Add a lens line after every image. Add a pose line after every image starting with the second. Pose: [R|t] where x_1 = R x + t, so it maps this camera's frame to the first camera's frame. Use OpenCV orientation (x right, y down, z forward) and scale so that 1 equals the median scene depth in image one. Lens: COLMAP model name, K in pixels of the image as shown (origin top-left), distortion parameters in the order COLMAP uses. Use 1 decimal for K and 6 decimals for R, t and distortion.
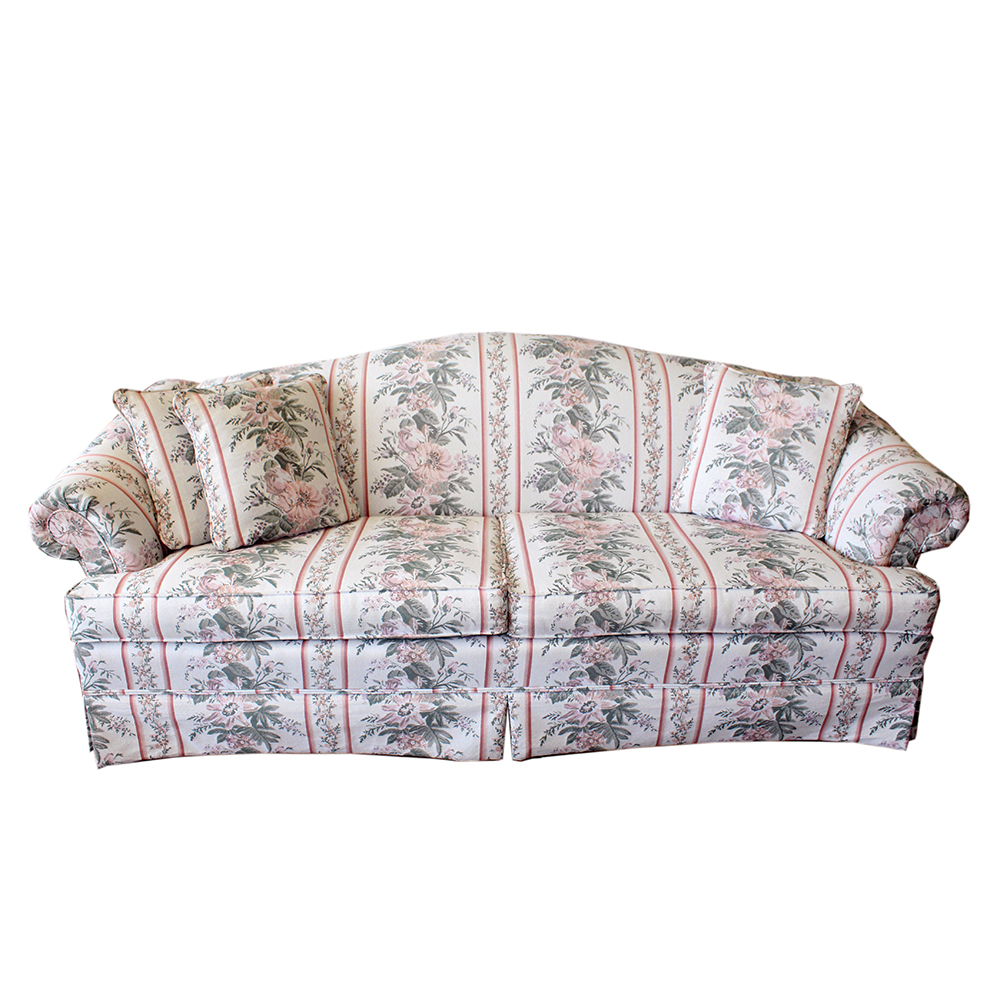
lens RADIAL K [[931.1, 0, 504.6], [0, 931.1, 492.6], [0, 0, 1]] dist [-0.149413, 0.000000]
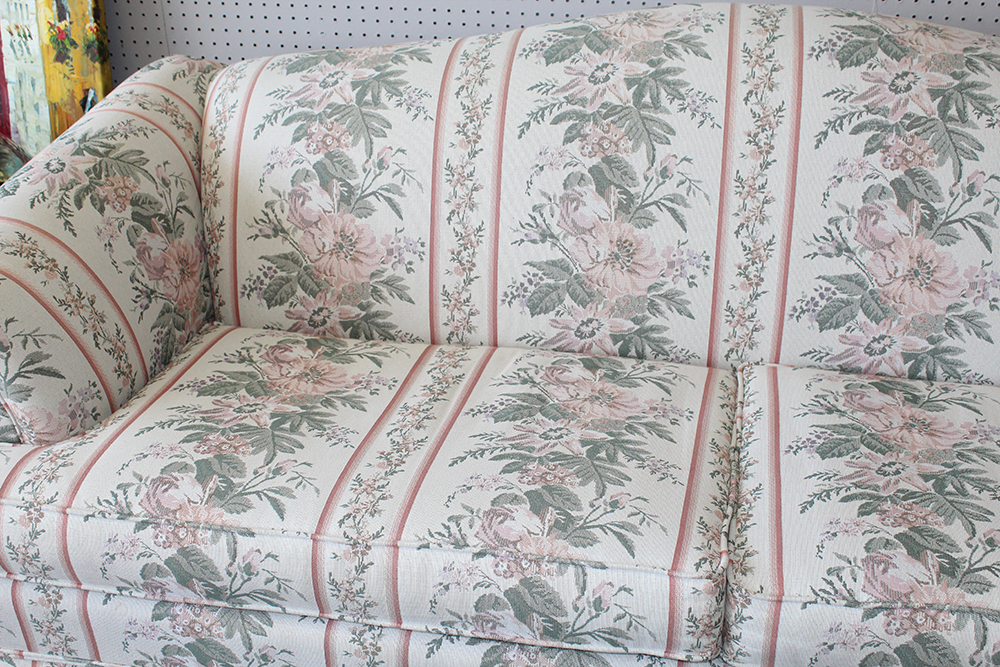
lens RADIAL K [[1282.9, 0, 491.8], [0, 1282.9, 335.7], [0, 0, 1]] dist [-0.066897, 0.000000]
pose [[0.972827, 0.097380, -0.210058, 0.009612], [-0.063896, 0.984935, 0.160687, -0.107506], [0.222541, -0.142899, 0.964394, 0.290090]]
